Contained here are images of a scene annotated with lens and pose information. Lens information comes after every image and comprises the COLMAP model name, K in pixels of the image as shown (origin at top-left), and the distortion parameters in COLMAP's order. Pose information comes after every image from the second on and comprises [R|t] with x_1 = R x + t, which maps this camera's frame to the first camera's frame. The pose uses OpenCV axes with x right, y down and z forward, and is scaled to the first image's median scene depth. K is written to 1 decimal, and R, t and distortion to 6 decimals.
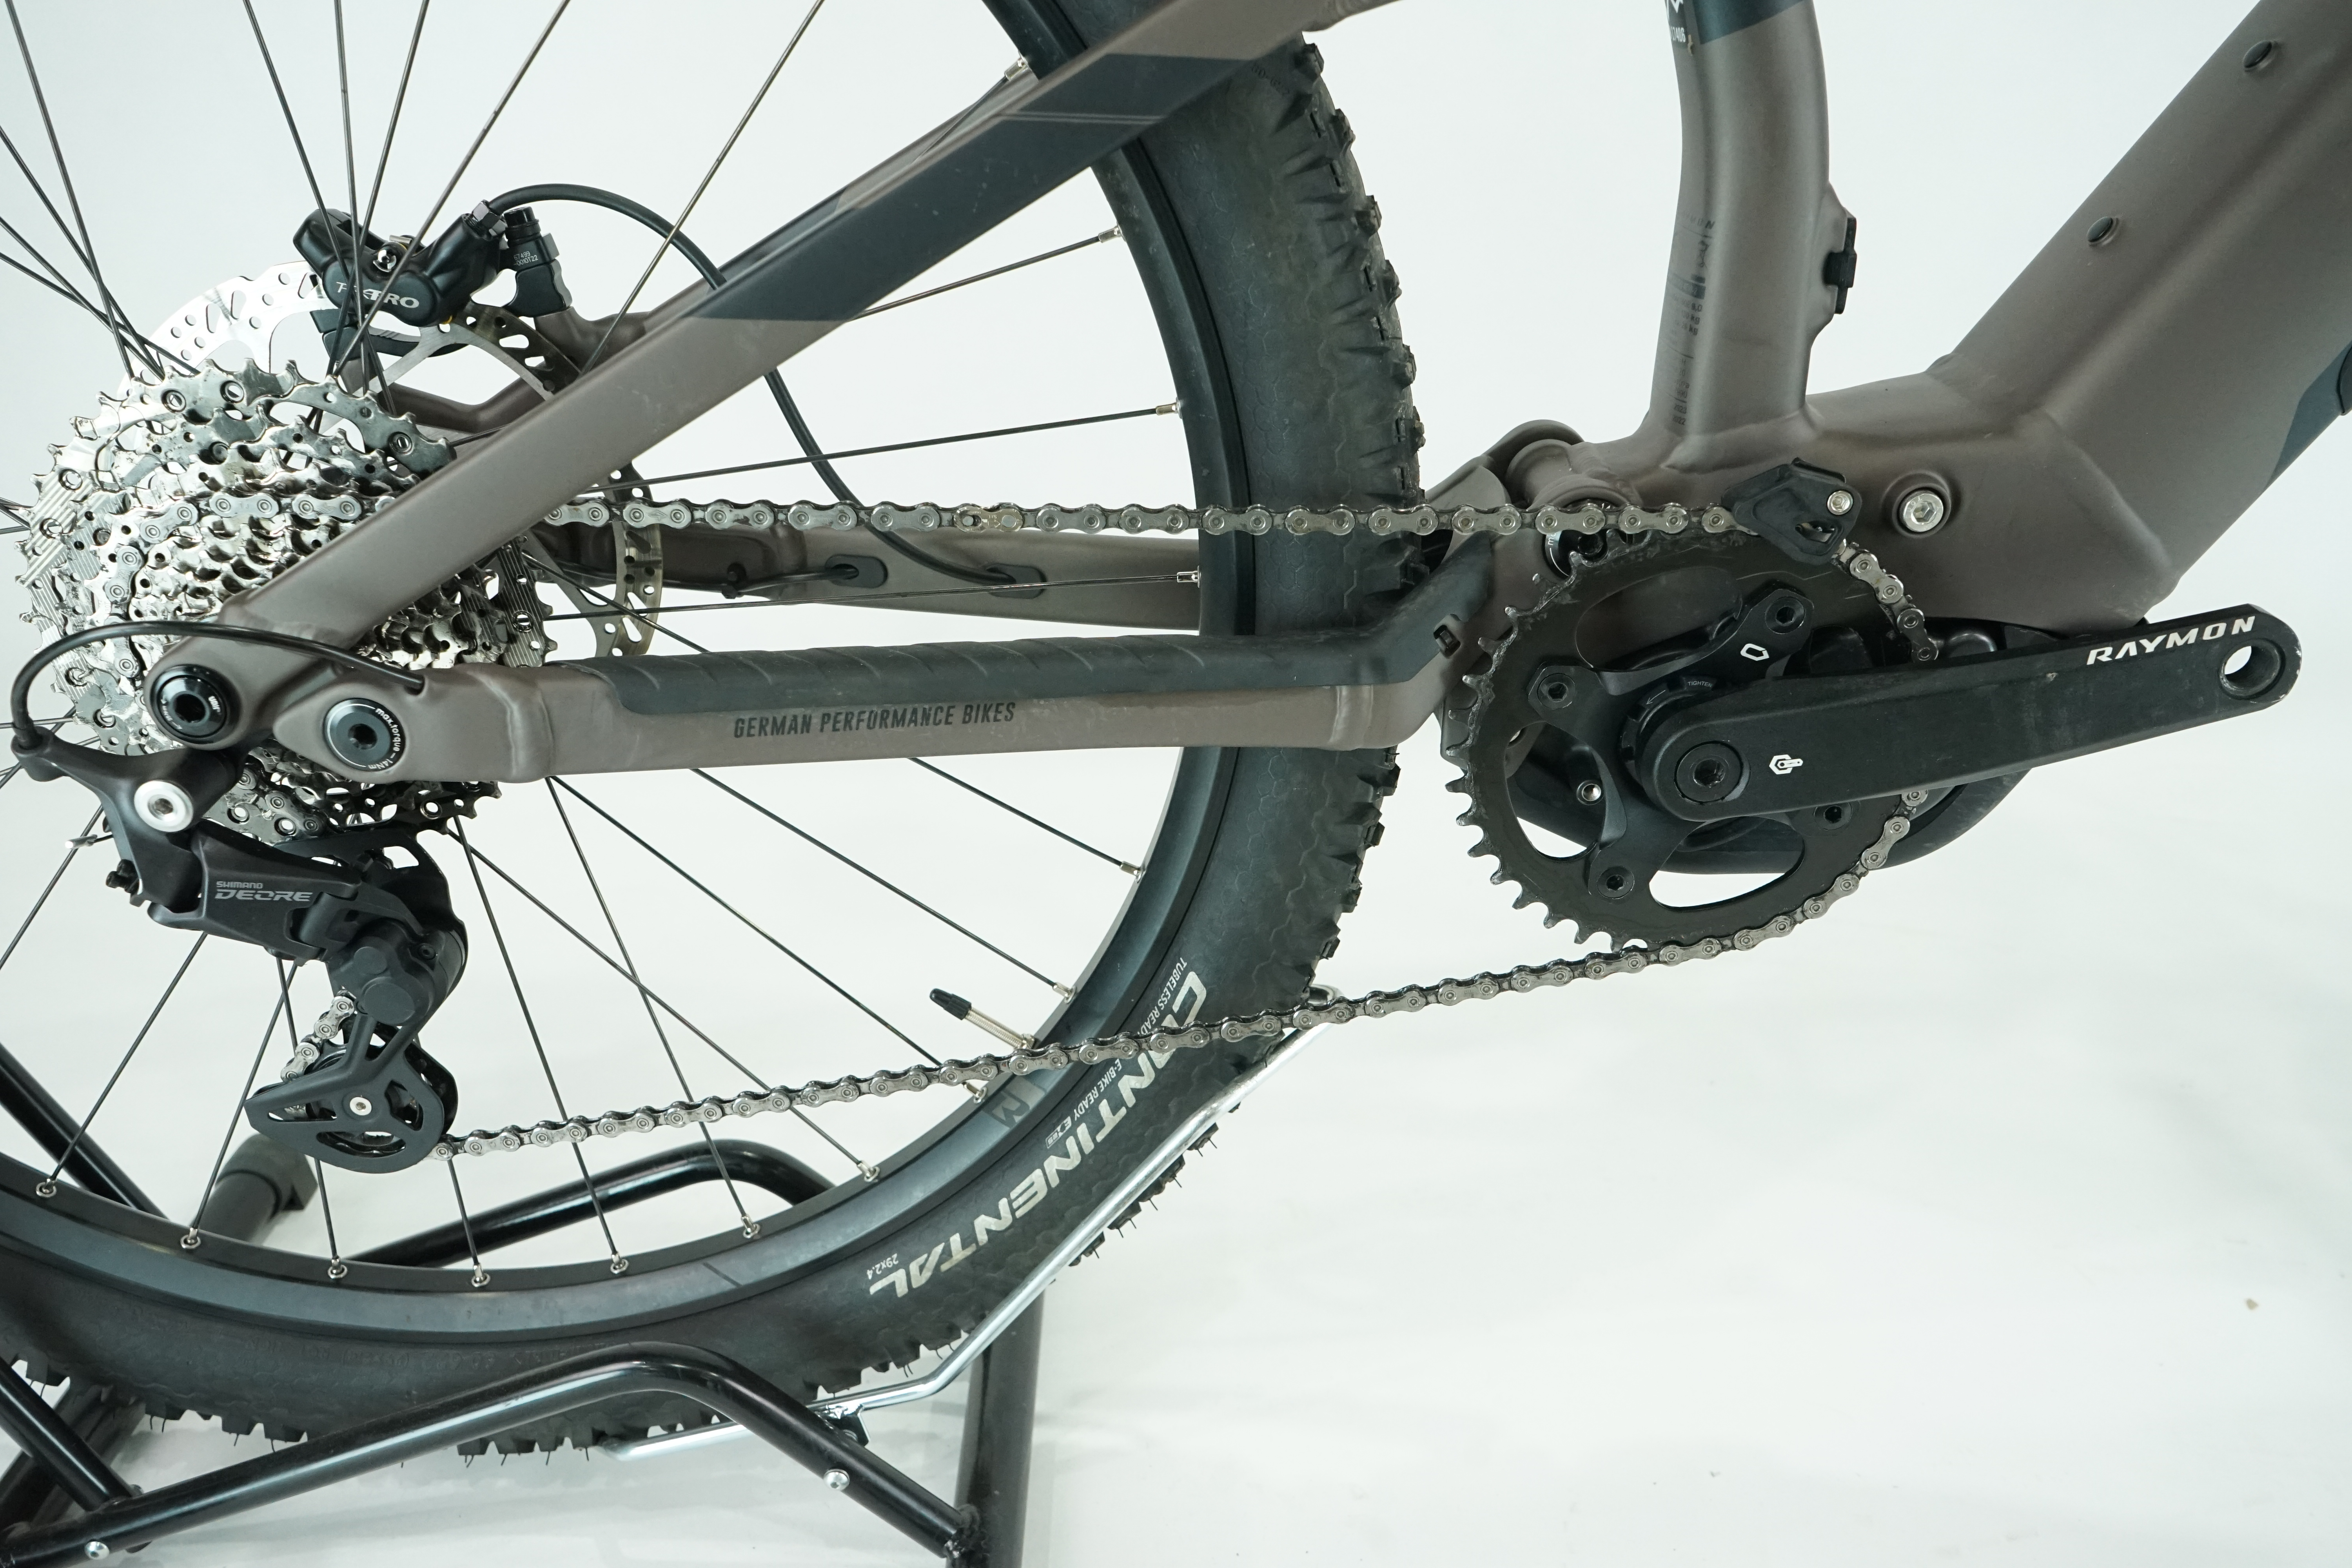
lens RADIAL K [[1920.1, 0, 1167.7], [0, 1920.1, 783.9], [0, 0, 1]] dist [0.005630, 0.002178]
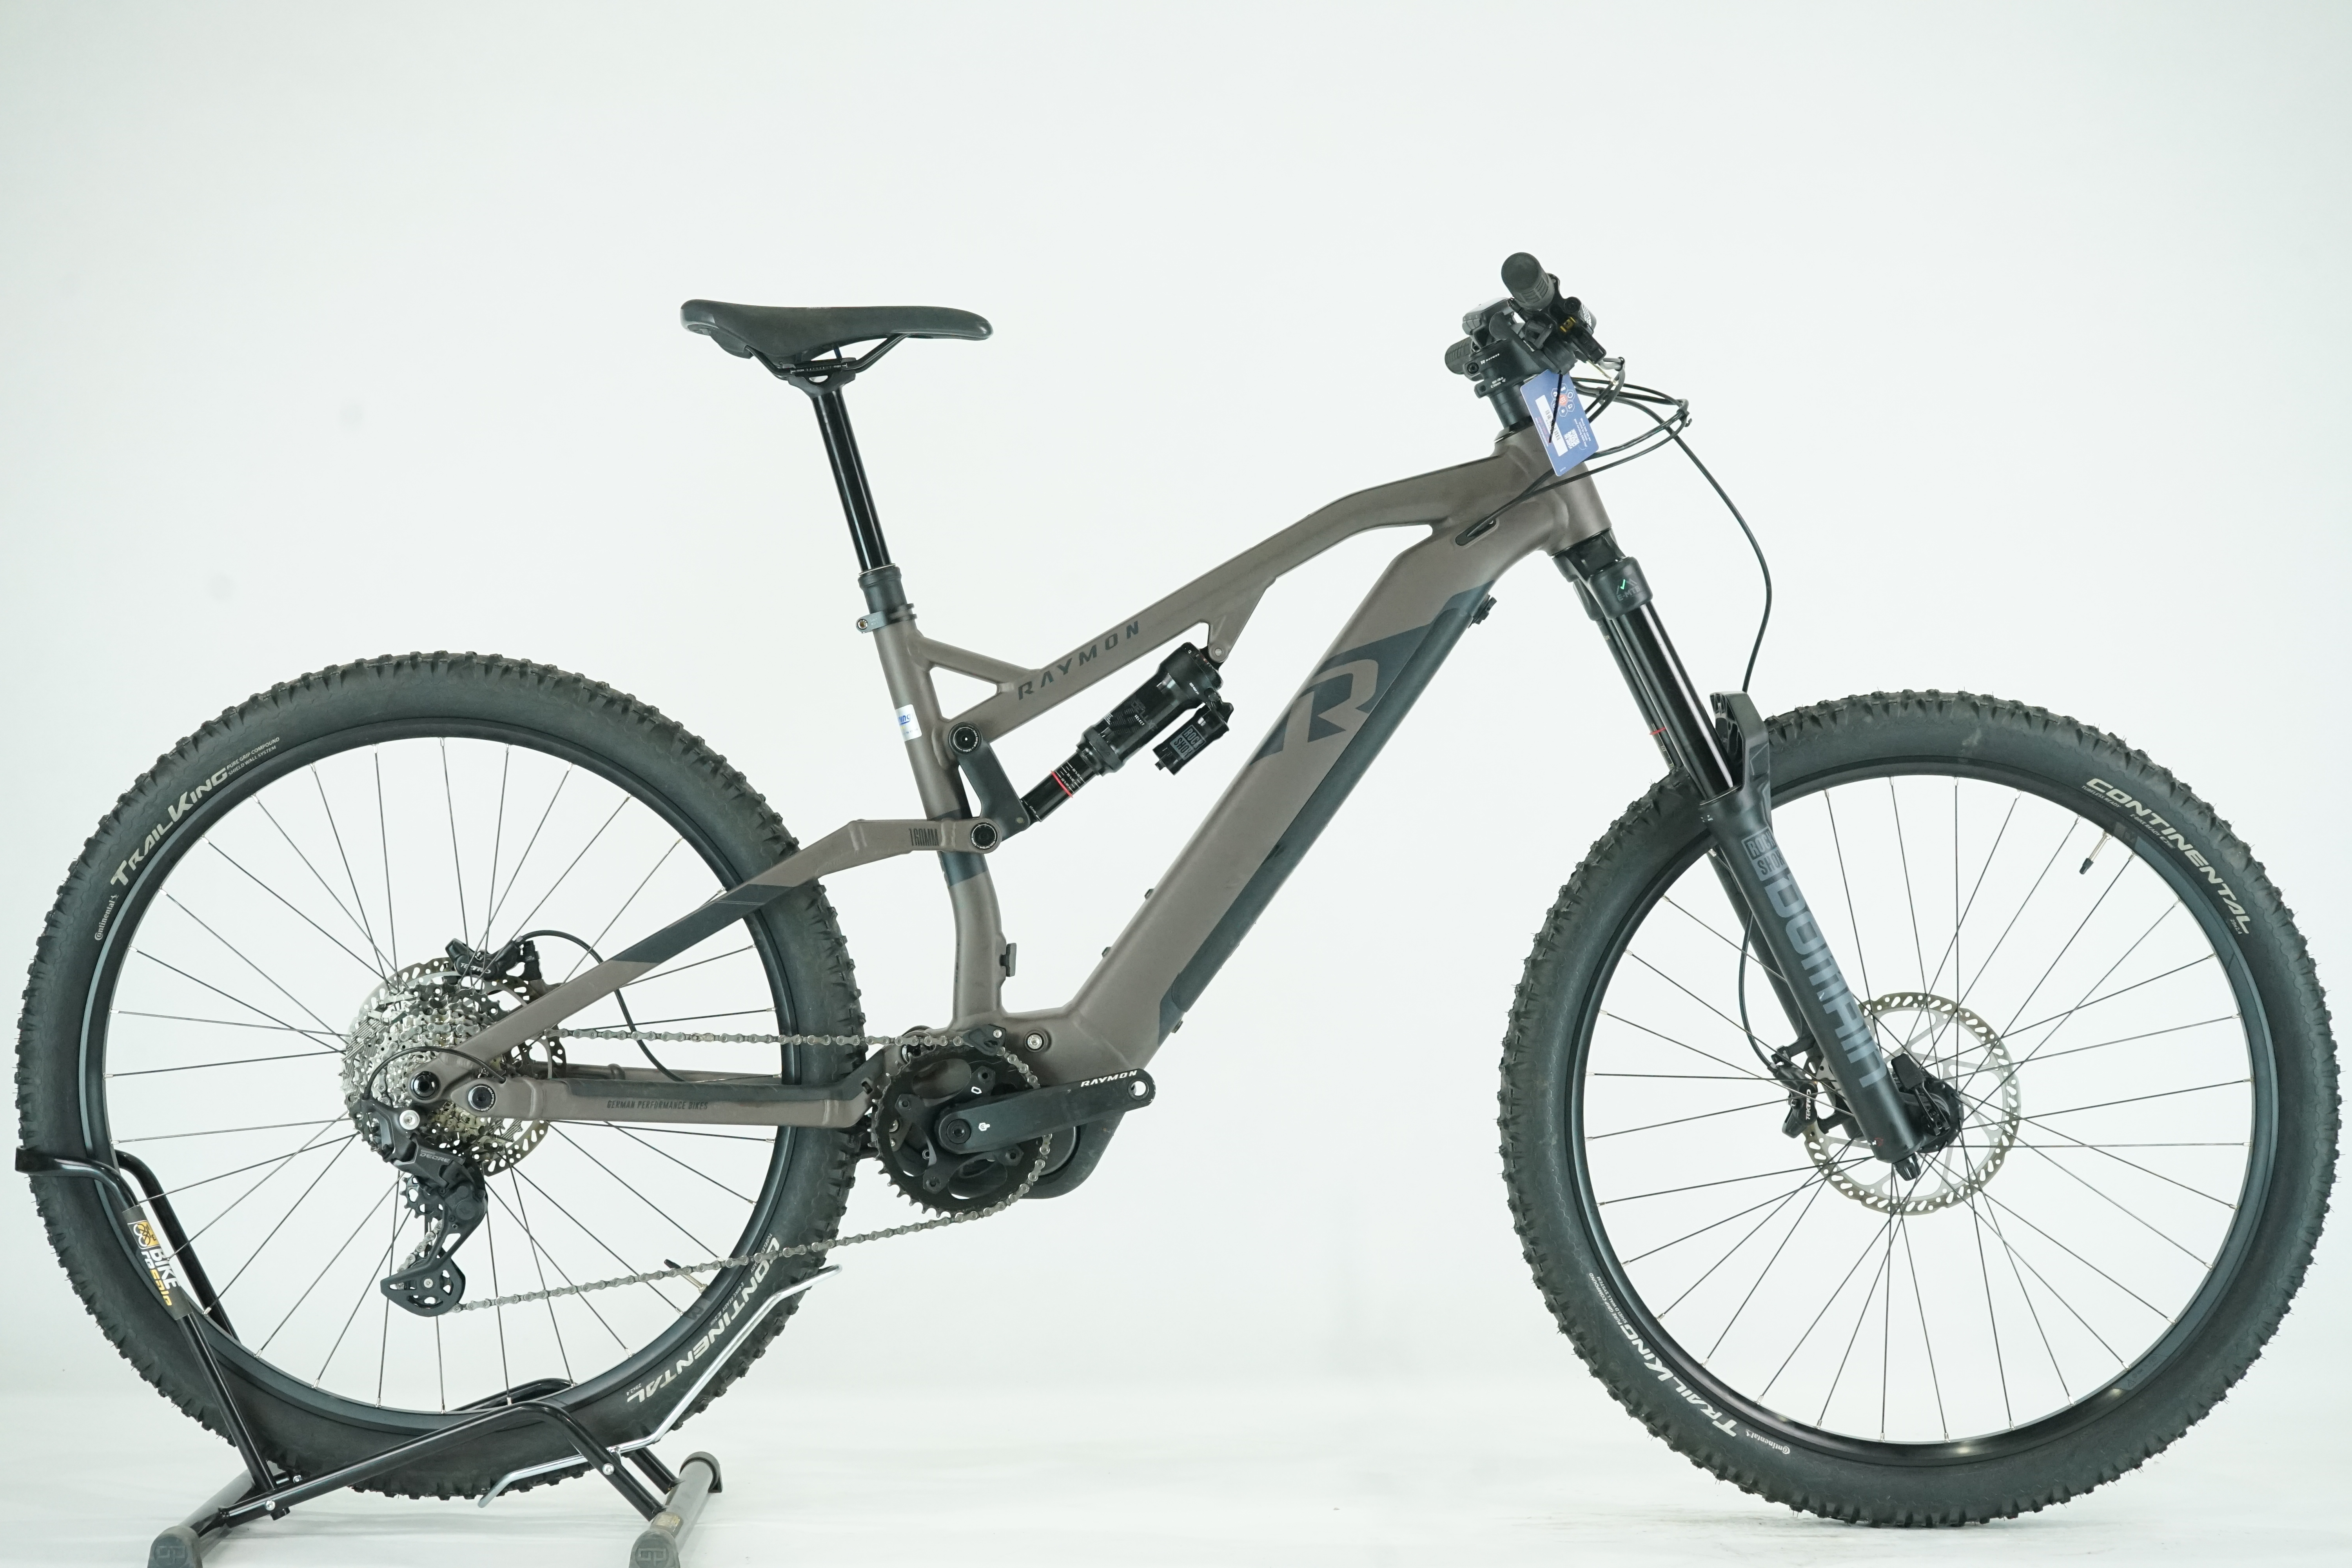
lens RADIAL K [[3797.4, 0, 1175.9], [0, 3797.4, 786.3], [0, 0, 1]] dist [0.019675, 0.000000]
pose [[0.999434, 0.020786, 0.026443, 0.429672], [-0.007869, 0.908867, -0.417013, 1.778122], [-0.032701, 0.416569, 0.908516, -4.085613]]
